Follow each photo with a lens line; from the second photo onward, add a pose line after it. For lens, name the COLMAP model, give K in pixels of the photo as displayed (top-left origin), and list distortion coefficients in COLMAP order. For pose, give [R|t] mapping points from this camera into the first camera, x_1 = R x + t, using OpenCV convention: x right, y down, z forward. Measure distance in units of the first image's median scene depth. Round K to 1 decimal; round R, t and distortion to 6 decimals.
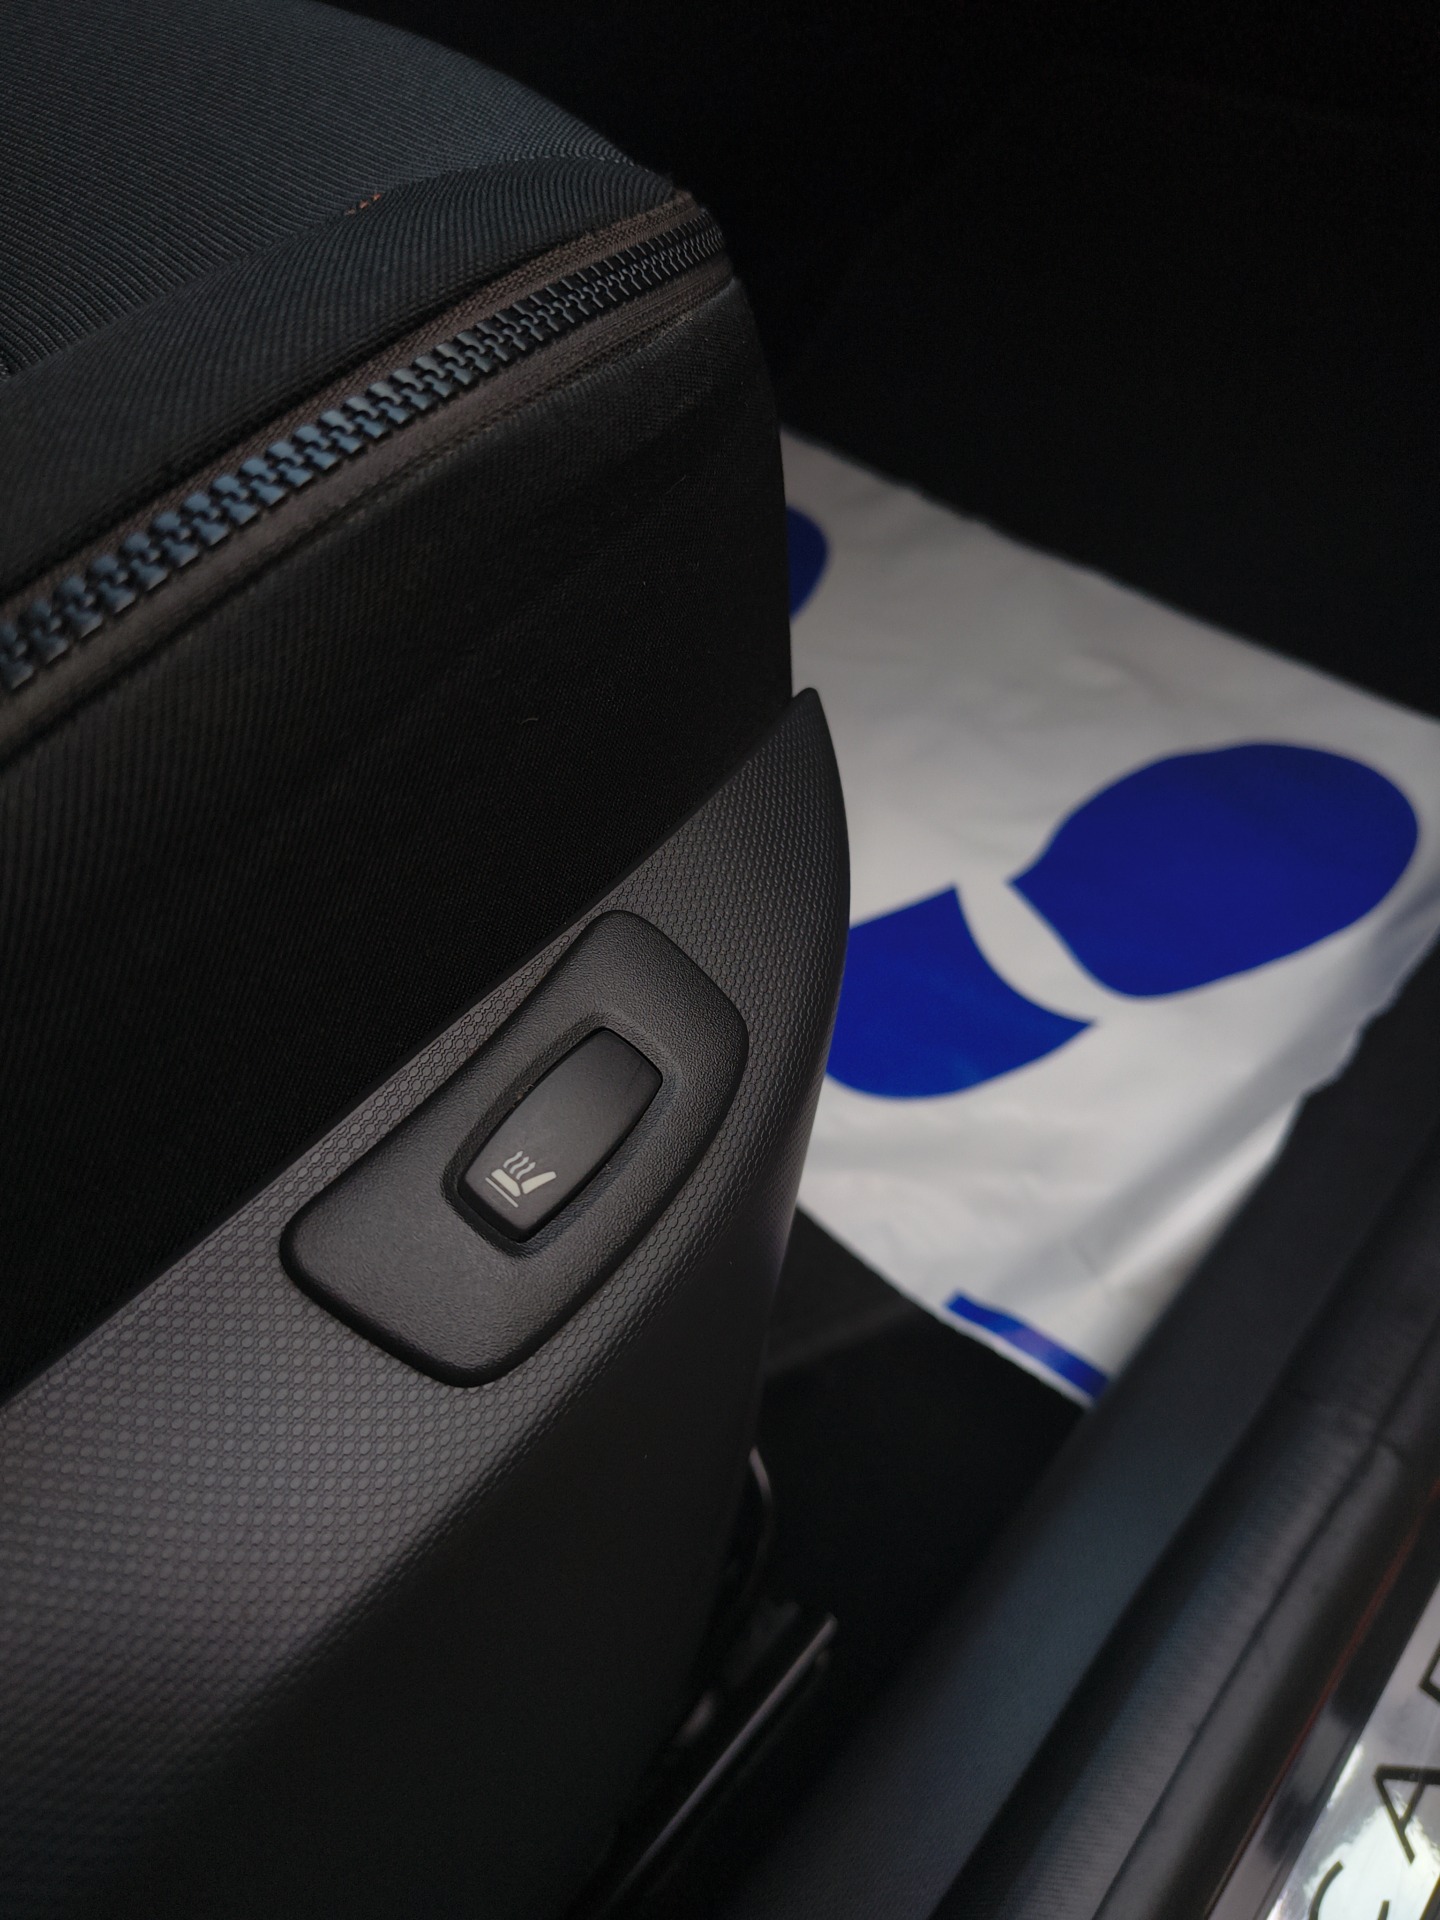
lens RADIAL K [[1338.2, 0, 726.9], [0, 1338.2, 948.8], [0, 0, 1]] dist [0.001826, -0.003132]
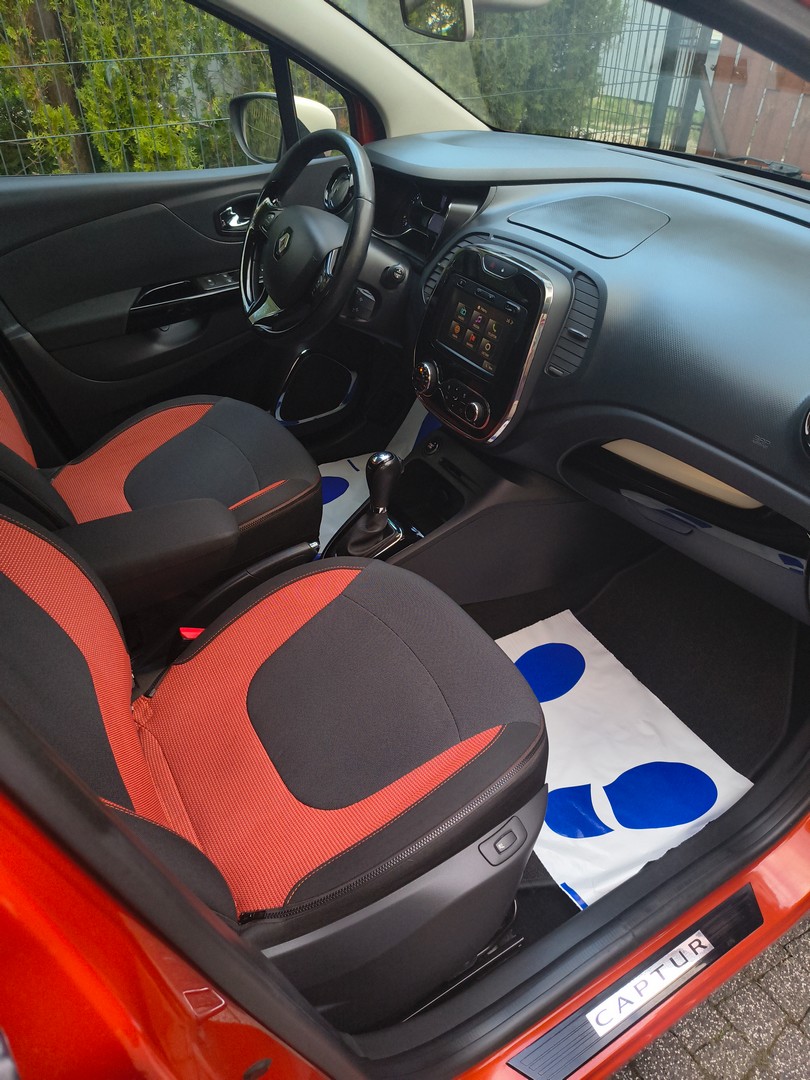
lens RADIAL K [[733.2, 0, 391.7], [0, 733.2, 556.5], [0, 0, 1]] dist [0.007466, -0.037667]
pose [[0.950464, 0.208403, -0.230622, -0.043494], [-0.238712, 0.964593, -0.112143, -0.397451], [0.199086, 0.161640, 0.966560, -1.722367]]
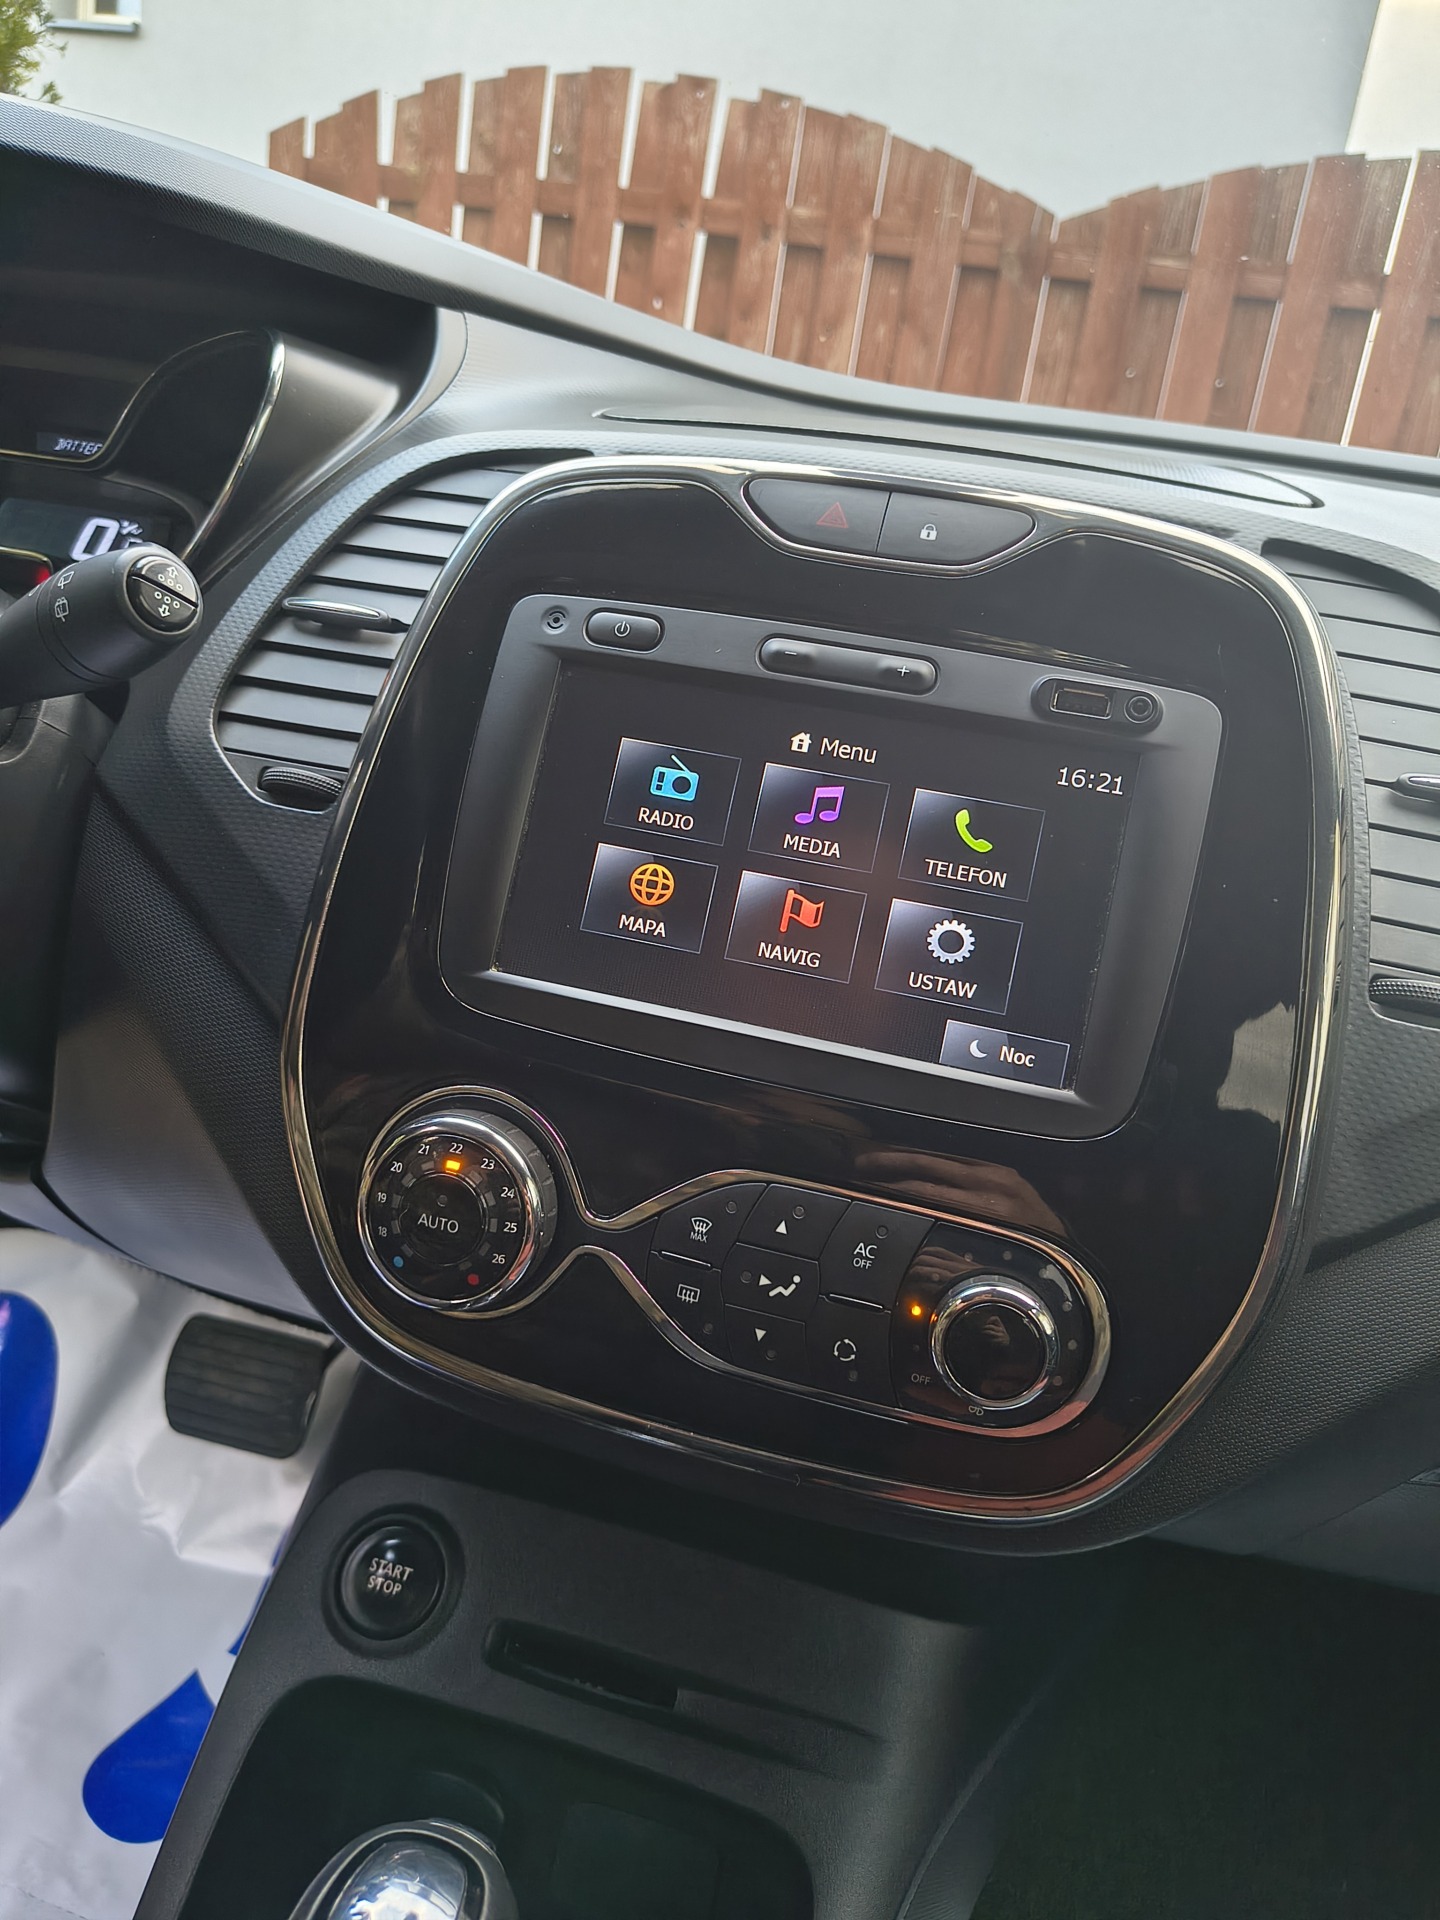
lens RADIAL K [[1338.2, 0, 726.9], [0, 1338.2, 948.8], [0, 0, 1]] dist [0.001826, -0.003132]
pose [[0.866995, 0.010523, 0.498207, -0.975275], [0.240543, 0.866748, -0.436907, -1.147539], [-0.436417, 0.498636, 0.748934, 0.156828]]
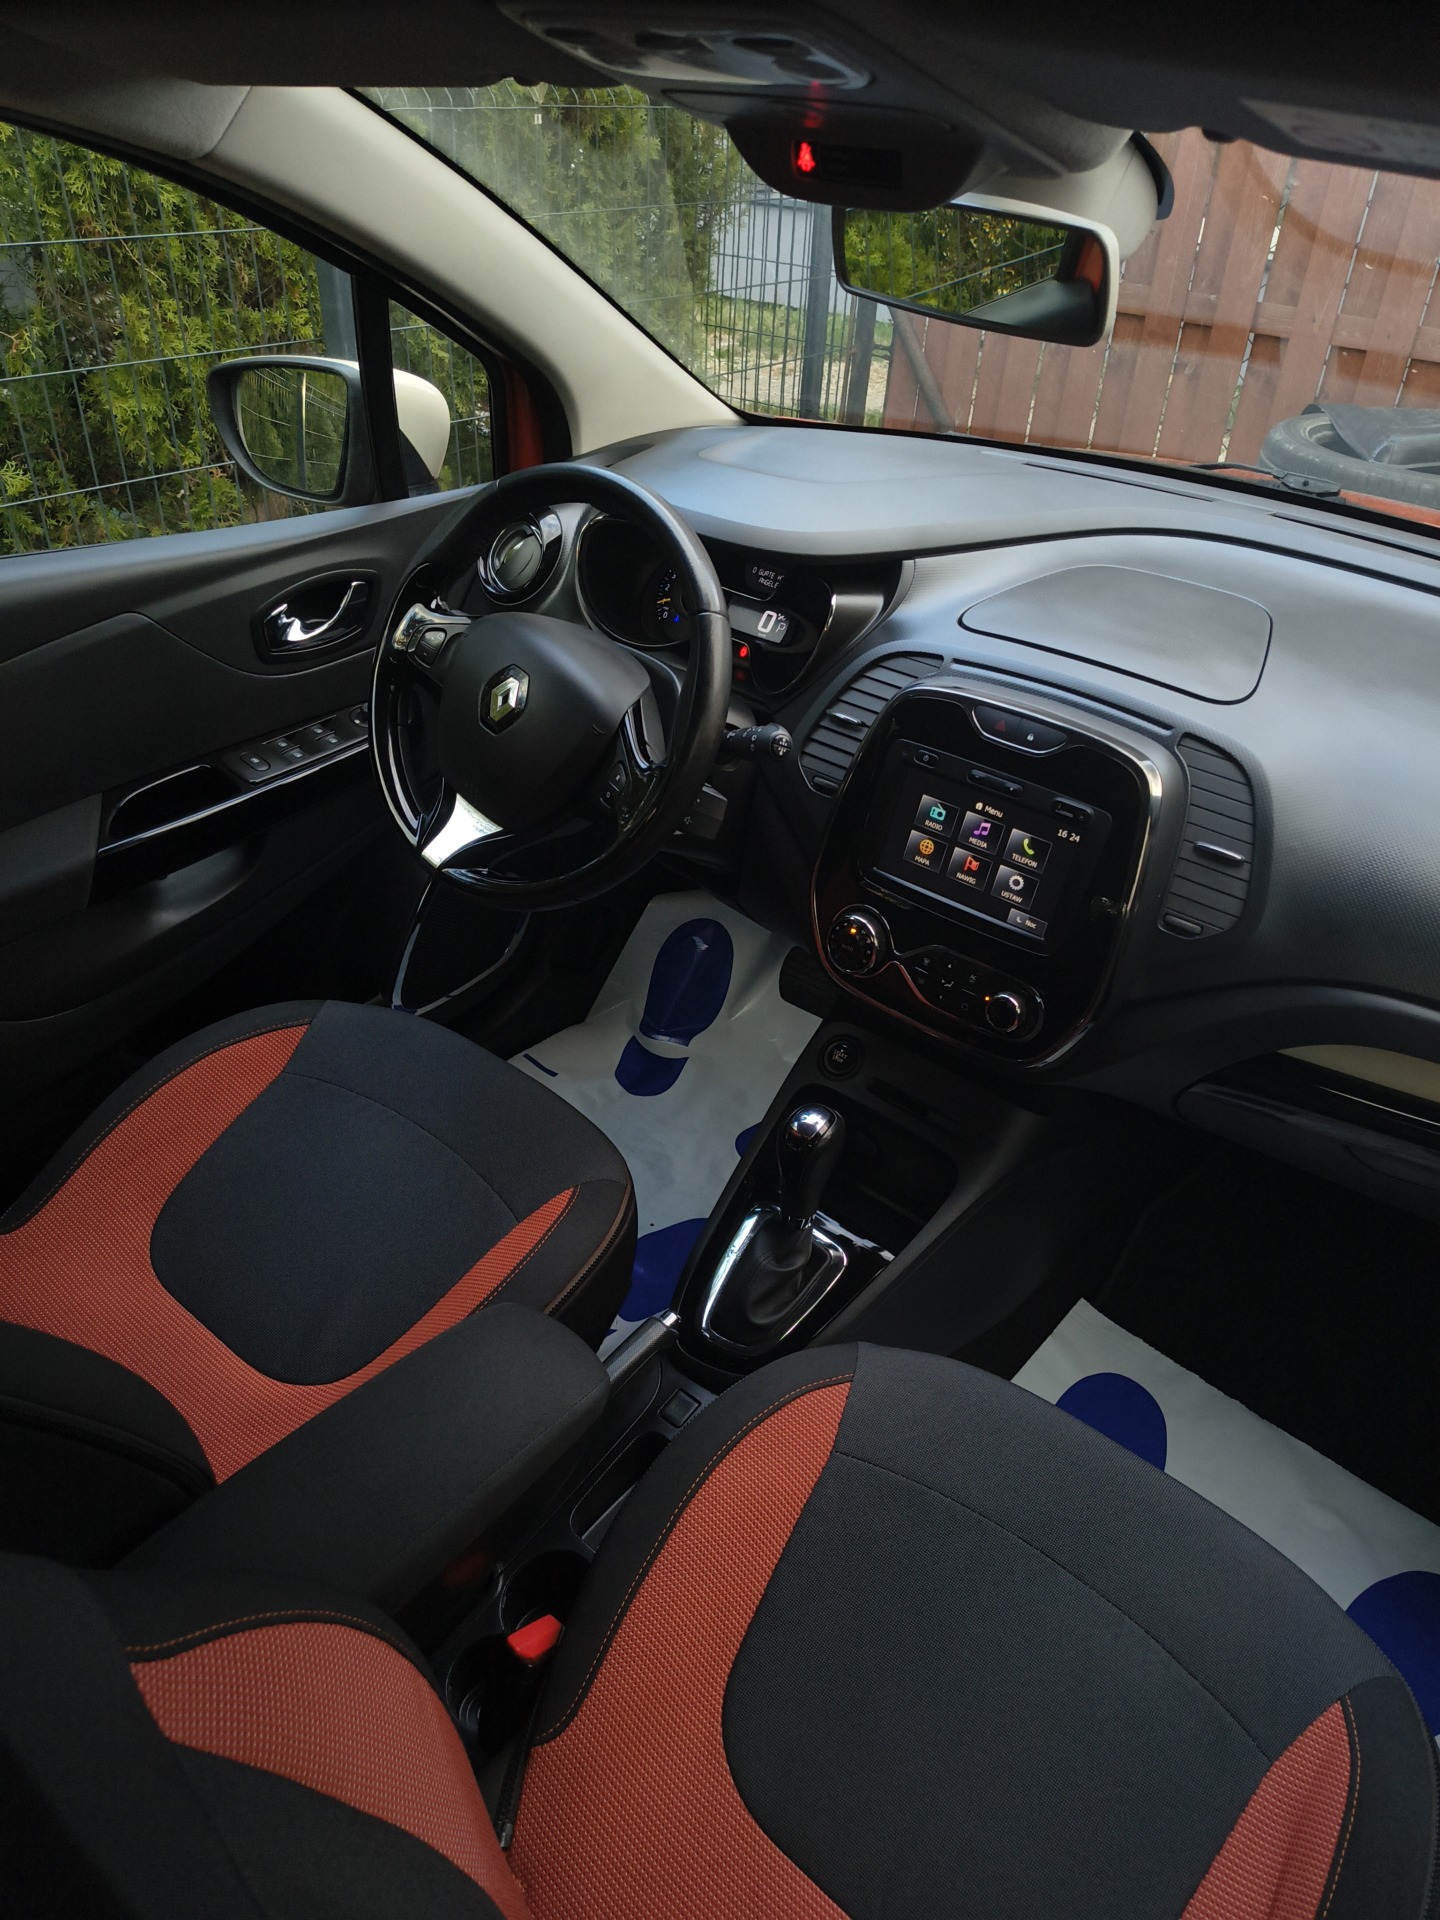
lens RADIAL K [[1338.2, 0, 726.9], [0, 1338.2, 948.8], [0, 0, 1]] dist [0.001826, -0.003132]
pose [[0.997416, 0.034281, 0.063135, -1.117953], [-0.018225, 0.970801, -0.239192, -0.780236], [-0.069492, 0.237424, 0.968917, -1.527343]]
